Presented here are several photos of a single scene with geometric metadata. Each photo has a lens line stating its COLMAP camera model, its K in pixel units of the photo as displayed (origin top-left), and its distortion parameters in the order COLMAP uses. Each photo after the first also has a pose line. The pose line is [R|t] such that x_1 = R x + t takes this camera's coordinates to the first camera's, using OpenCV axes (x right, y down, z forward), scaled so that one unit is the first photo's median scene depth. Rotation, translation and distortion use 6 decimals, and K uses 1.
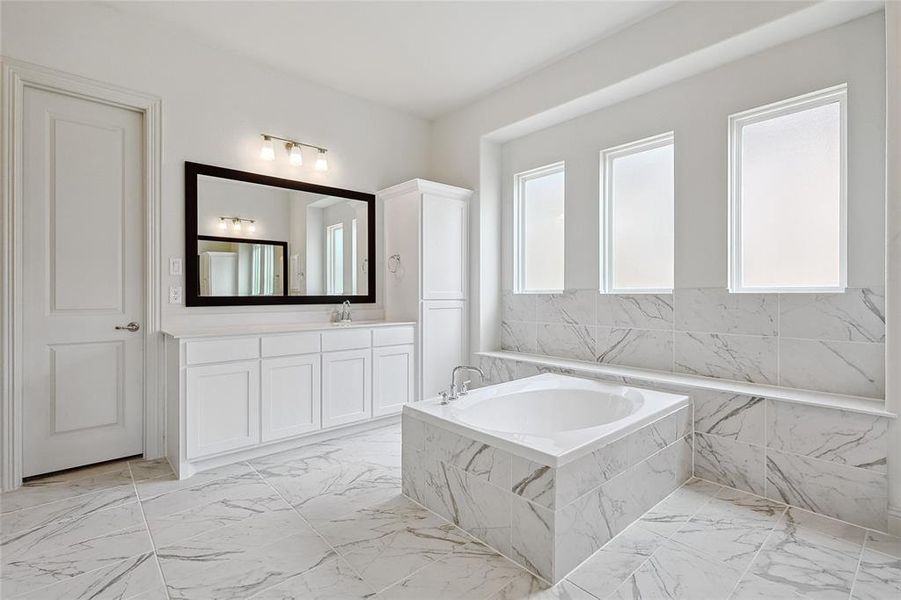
lens RADIAL K [[423.4, 0, 451.2], [0, 423.4, 292.1], [0, 0, 1]] dist [0.008896, -0.000048]
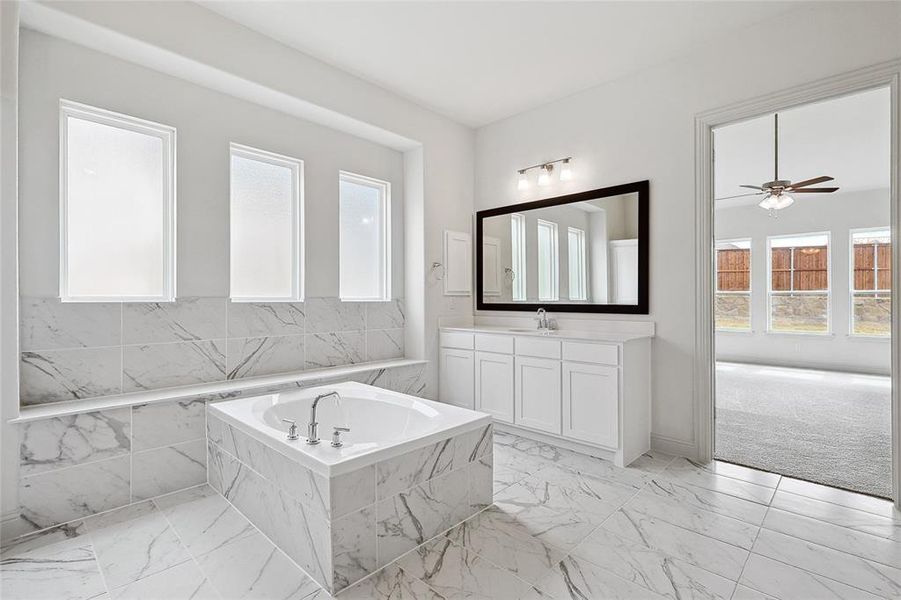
lens RADIAL K [[422.2, 0, 450.5], [0, 422.2, 300.0], [0, 0, 1]] dist [0.017004, -0.000128]
pose [[-0.077926, 0.001492, 0.996958, -0.649475], [-0.003563, 0.999992, -0.001775, -0.000985], [-0.996953, -0.003691, -0.077921, 0.689188]]
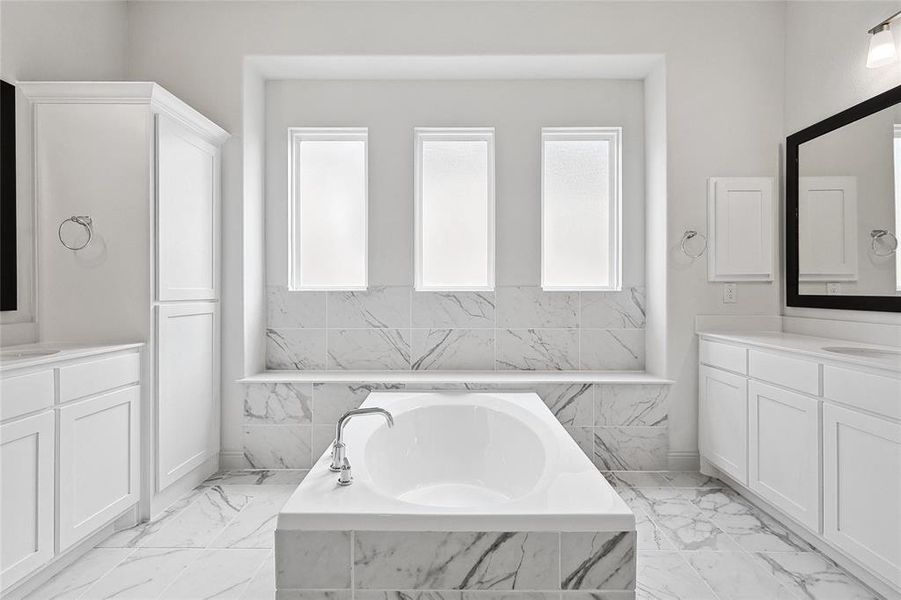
lens RADIAL K [[423.4, 0, 451.2], [0, 423.4, 292.1], [0, 0, 1]] dist [0.008896, -0.000048]
pose [[0.668242, -0.001480, 0.743942, -0.280903], [-0.004538, 0.999971, 0.006066, -0.000112], [-0.743930, -0.007429, 0.668217, 0.410362]]
